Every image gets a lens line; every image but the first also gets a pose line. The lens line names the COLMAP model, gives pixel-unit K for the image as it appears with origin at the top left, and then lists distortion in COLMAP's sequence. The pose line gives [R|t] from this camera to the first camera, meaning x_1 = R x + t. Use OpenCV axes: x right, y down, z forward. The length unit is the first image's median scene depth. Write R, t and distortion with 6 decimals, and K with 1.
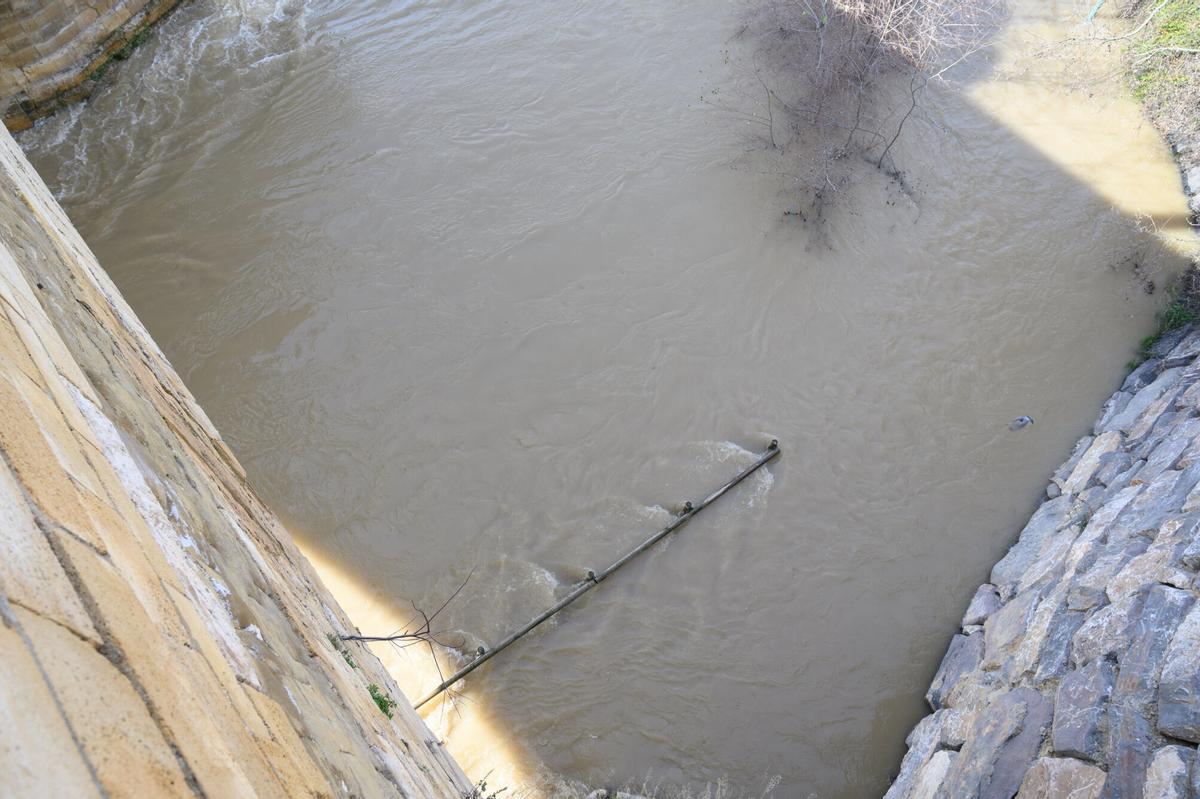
lens RADIAL K [[787.5, 0, 600.0], [0, 787.5, 399.5], [0, 0, 1]] dist [0.001433, 0.002960]
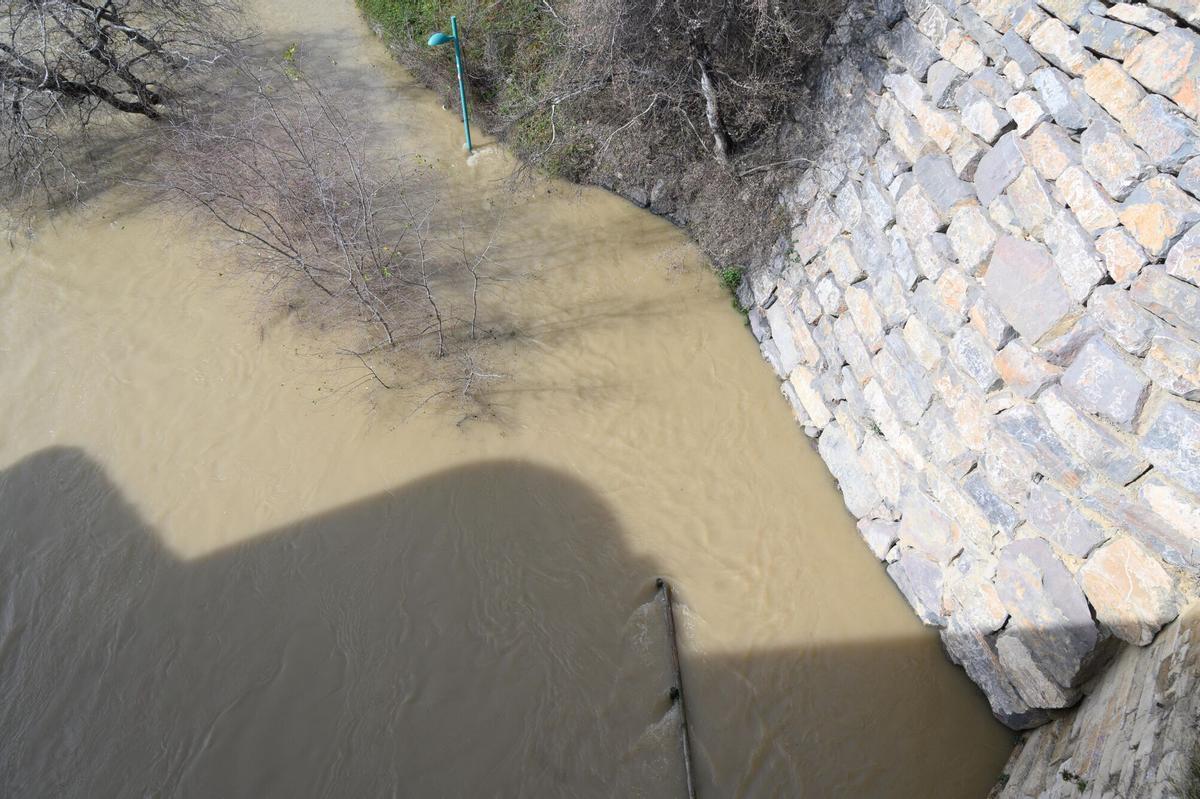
lens RADIAL K [[788.1, 0, 600.0], [0, 788.1, 399.5], [0, 0, 1]] dist [-0.001204, 0.001273]
pose [[0.560537, -0.642733, 0.522199, -0.220244], [0.738610, 0.673185, 0.035735, -0.214066], [-0.374505, 0.365671, 0.852074, 0.080452]]
